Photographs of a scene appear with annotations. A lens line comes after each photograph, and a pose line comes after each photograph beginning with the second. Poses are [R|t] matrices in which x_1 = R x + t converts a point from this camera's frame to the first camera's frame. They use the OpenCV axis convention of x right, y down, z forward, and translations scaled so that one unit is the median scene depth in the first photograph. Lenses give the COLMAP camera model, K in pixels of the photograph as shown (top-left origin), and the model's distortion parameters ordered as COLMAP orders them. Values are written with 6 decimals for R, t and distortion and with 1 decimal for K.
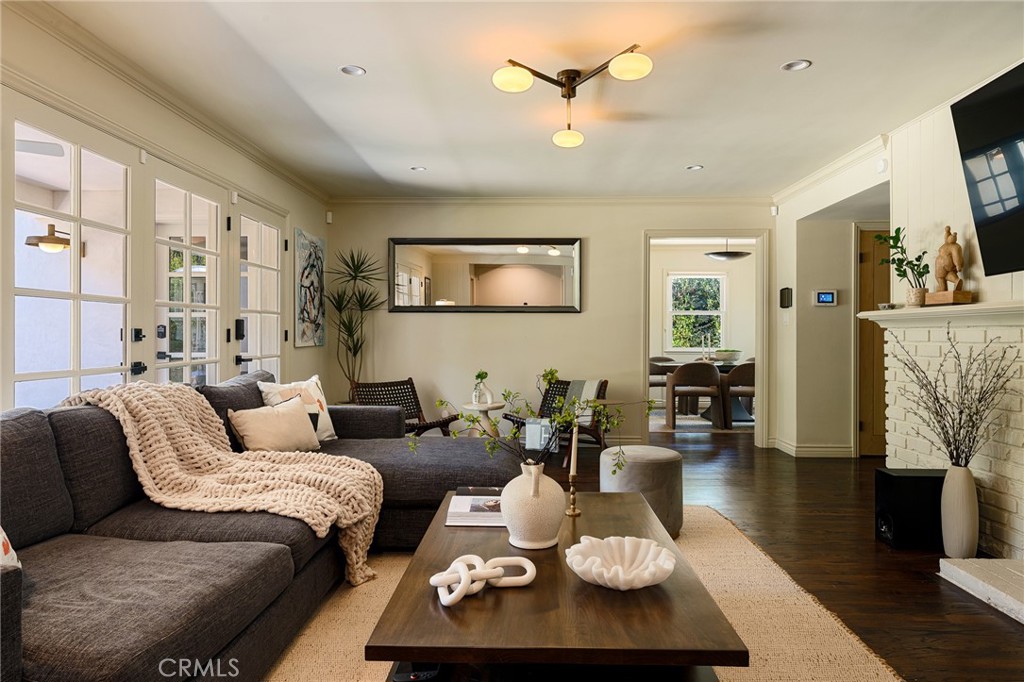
lens RADIAL K [[633.3, 0, 512.2], [0, 633.3, 330.4], [0, 0, 1]] dist [-0.001311, 0.004082]
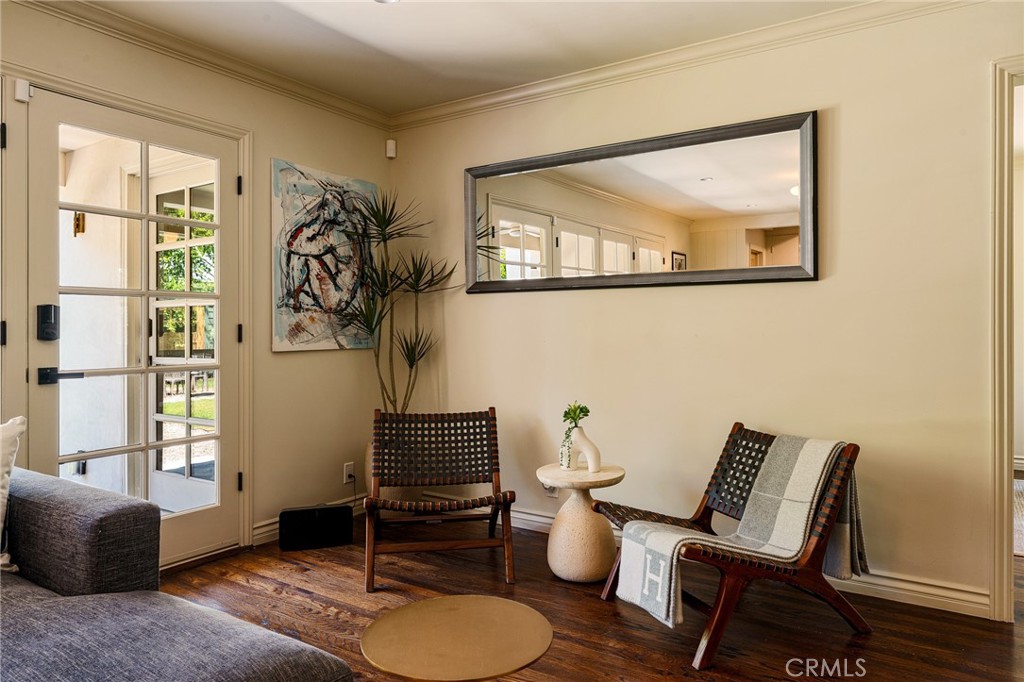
lens RADIAL K [[668.0, 0, 516.3], [0, 668.0, 331.4], [0, 0, 1]] dist [-0.003780, 0.003998]
pose [[0.853754, -0.003579, -0.520665, 0.248296], [0.005065, 0.999986, 0.001433, 0.008243], [0.520652, -0.003860, 0.853760, 0.713457]]
